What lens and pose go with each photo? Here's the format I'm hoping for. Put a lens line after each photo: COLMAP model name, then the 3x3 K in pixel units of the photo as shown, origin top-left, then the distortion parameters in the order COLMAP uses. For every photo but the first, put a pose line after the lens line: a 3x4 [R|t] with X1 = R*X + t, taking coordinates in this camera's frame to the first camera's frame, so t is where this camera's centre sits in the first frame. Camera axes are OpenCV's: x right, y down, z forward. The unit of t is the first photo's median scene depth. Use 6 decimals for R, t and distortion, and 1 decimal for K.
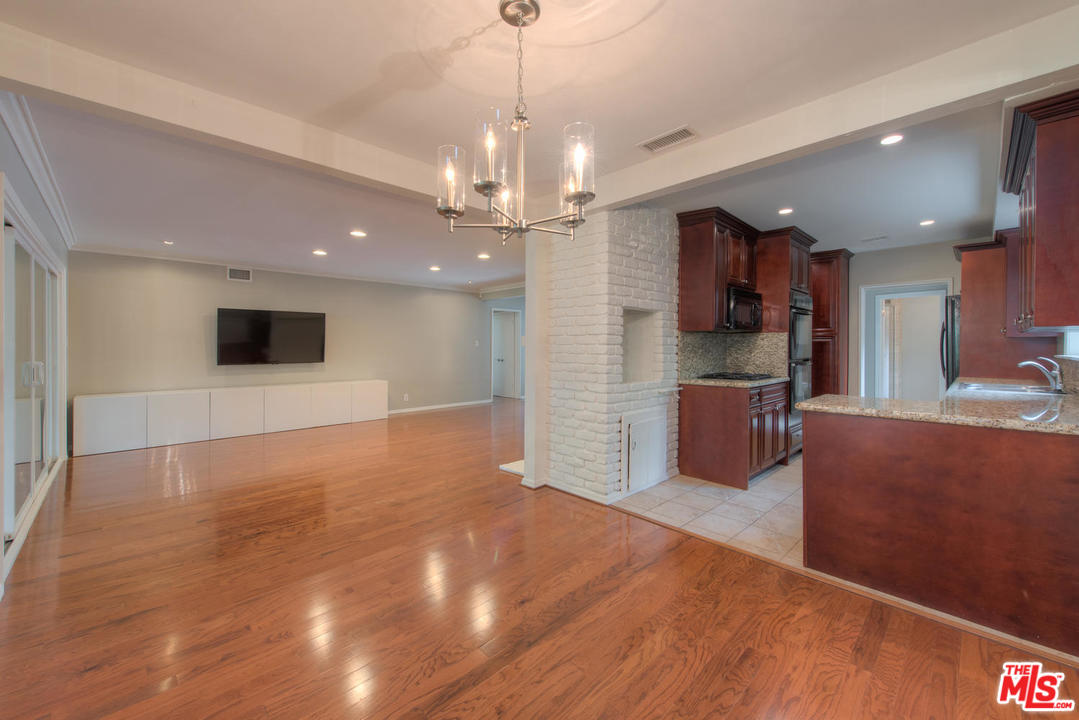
lens RADIAL K [[424.1, 0, 532.7], [0, 424.1, 347.4], [0, 0, 1]] dist [0.004503, 0.000236]
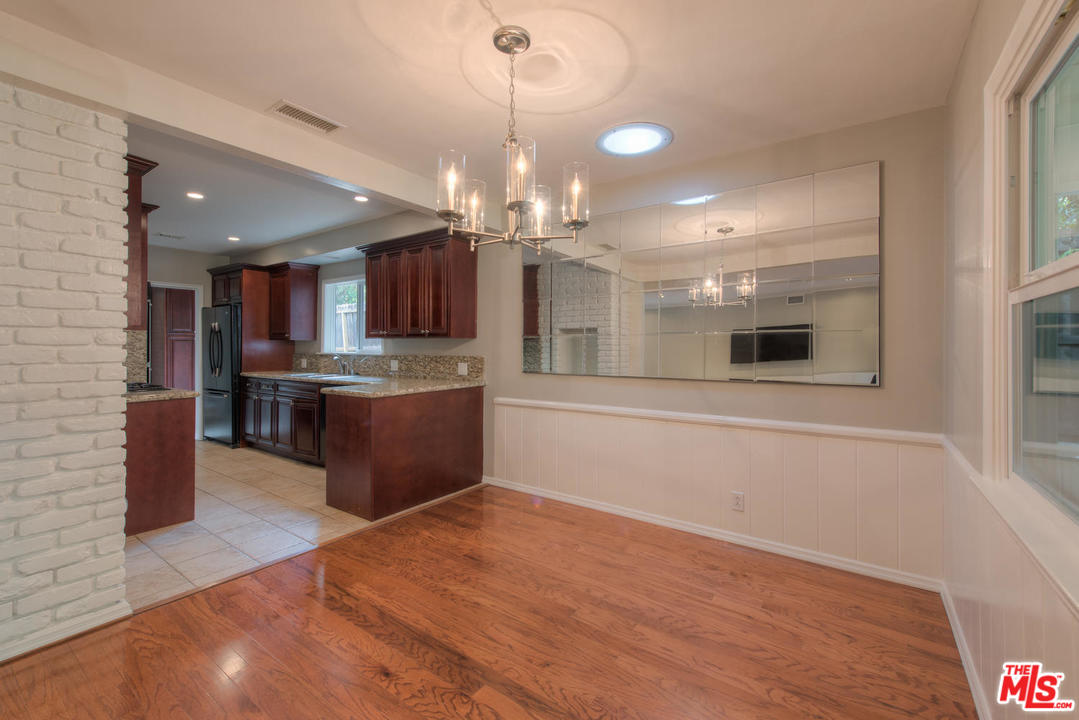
lens RADIAL K [[452.8, 0, 548.5], [0, 452.8, 345.5], [0, 0, 1]] dist [0.002708, 0.000116]
pose [[-0.202086, -0.000222, 0.979368, -0.835598], [0.003961, 0.999992, 0.001044, -0.008309], [-0.979360, 0.004091, -0.202084, 0.805912]]
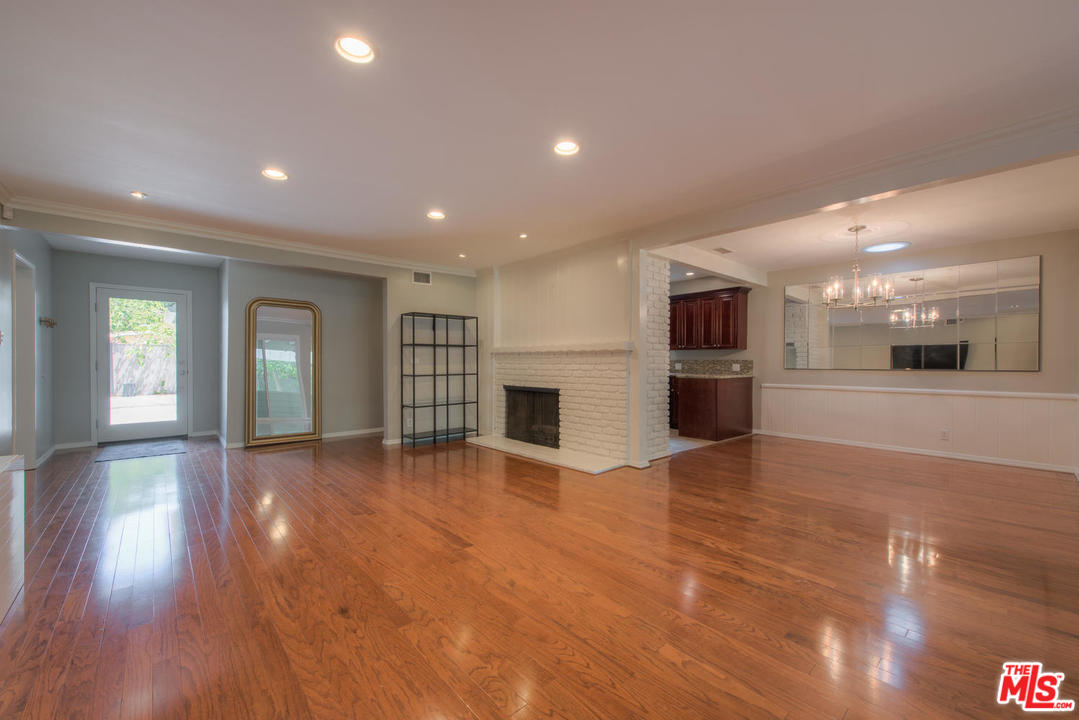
lens RADIAL K [[424.1, 0, 542.7], [0, 424.1, 360.6], [0, 0, 1]] dist [0.004503, 0.000236]
pose [[0.022056, -0.004189, 0.999748, -2.005677], [0.001797, 0.999990, 0.004150, 0.026518], [-0.999755, 0.001705, 0.022063, 2.117365]]
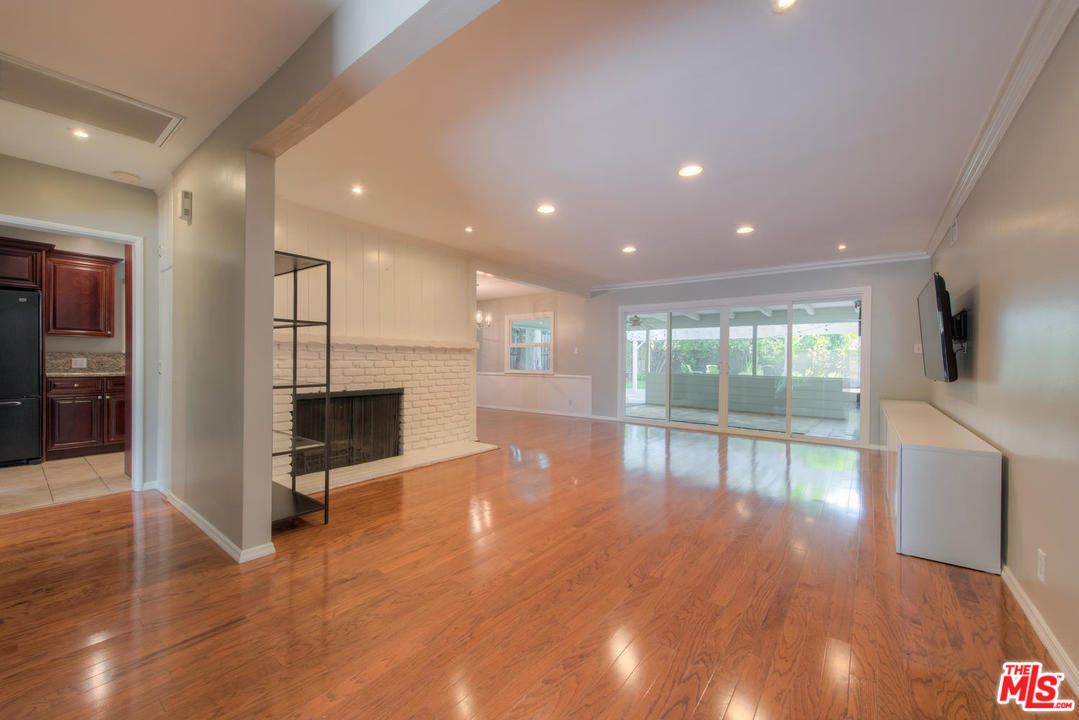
lens RADIAL K [[424.1, 0, 538.9], [0, 424.1, 359.4], [0, 0, 1]] dist [0.004503, 0.000236]
pose [[-0.989571, -0.015526, -0.143209, -0.911503], [-0.016264, 0.999860, 0.003981, 0.029085], [0.143127, 0.006269, -0.989684, 3.298182]]
